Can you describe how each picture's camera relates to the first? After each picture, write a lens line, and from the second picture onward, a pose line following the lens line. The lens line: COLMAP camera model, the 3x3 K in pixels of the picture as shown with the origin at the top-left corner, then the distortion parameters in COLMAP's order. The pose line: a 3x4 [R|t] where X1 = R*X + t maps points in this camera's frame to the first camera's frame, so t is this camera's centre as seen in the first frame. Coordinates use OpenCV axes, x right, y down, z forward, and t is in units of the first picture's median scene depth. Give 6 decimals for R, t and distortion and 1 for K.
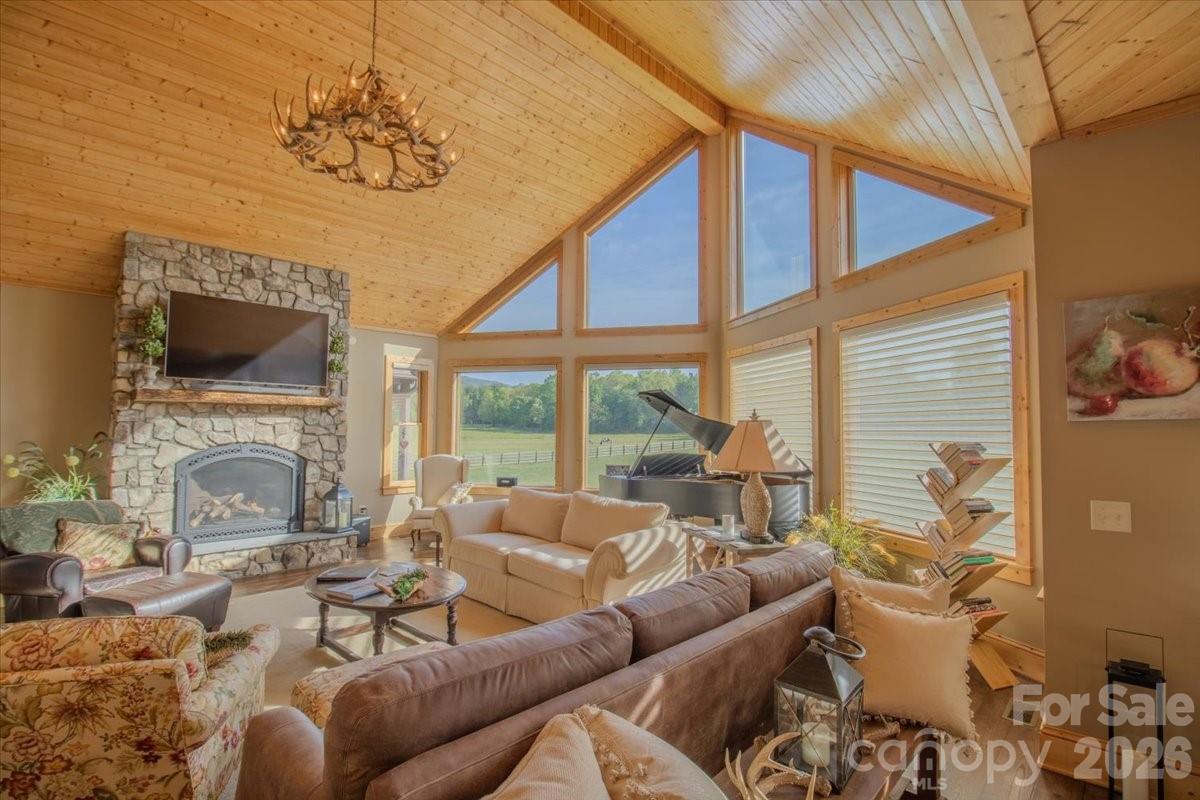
lens RADIAL K [[575.4, 0, 608.6], [0, 575.4, 404.5], [0, 0, 1]] dist [0.005234, -0.015232]
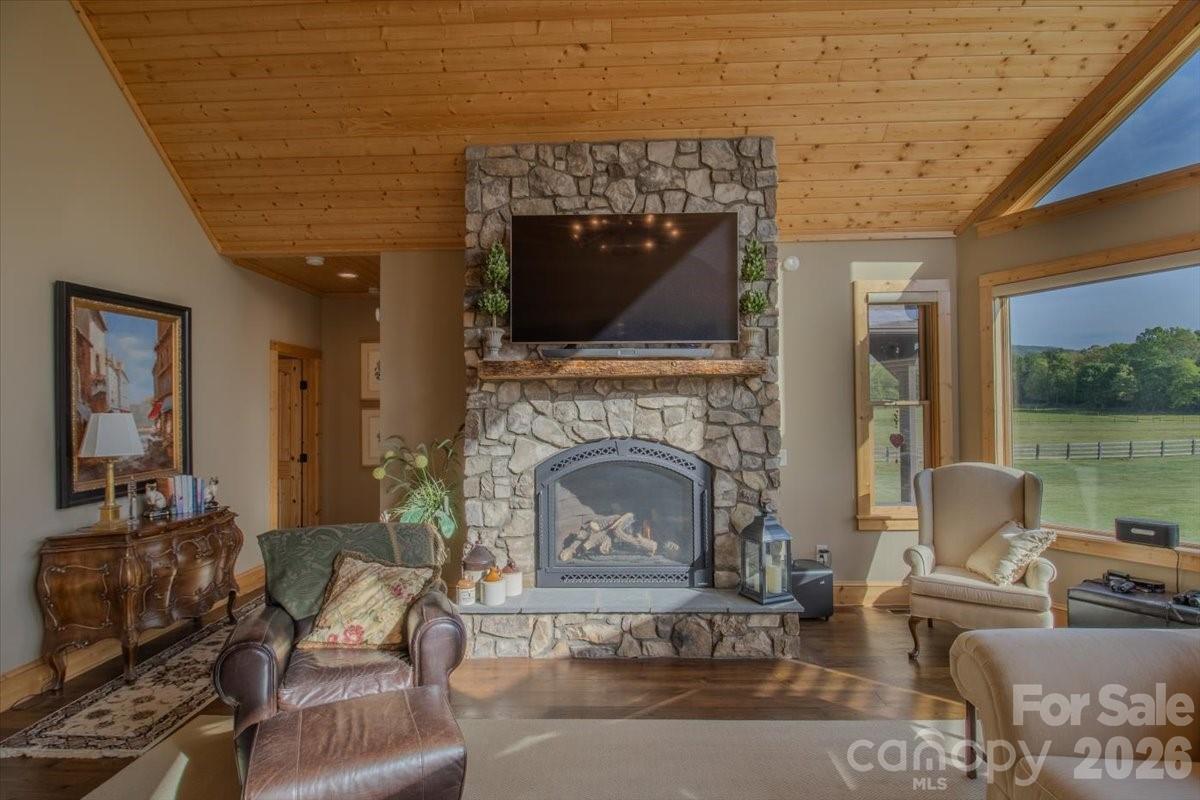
lens RADIAL K [[575.4, 0, 608.6], [0, 575.4, 404.5], [0, 0, 1]] dist [0.005234, -0.015232]
pose [[0.661990, -0.024065, -0.749126, -0.159184], [0.046422, 0.998882, 0.008935, 0.022315], [0.748073, -0.040690, 0.662367, 0.555223]]
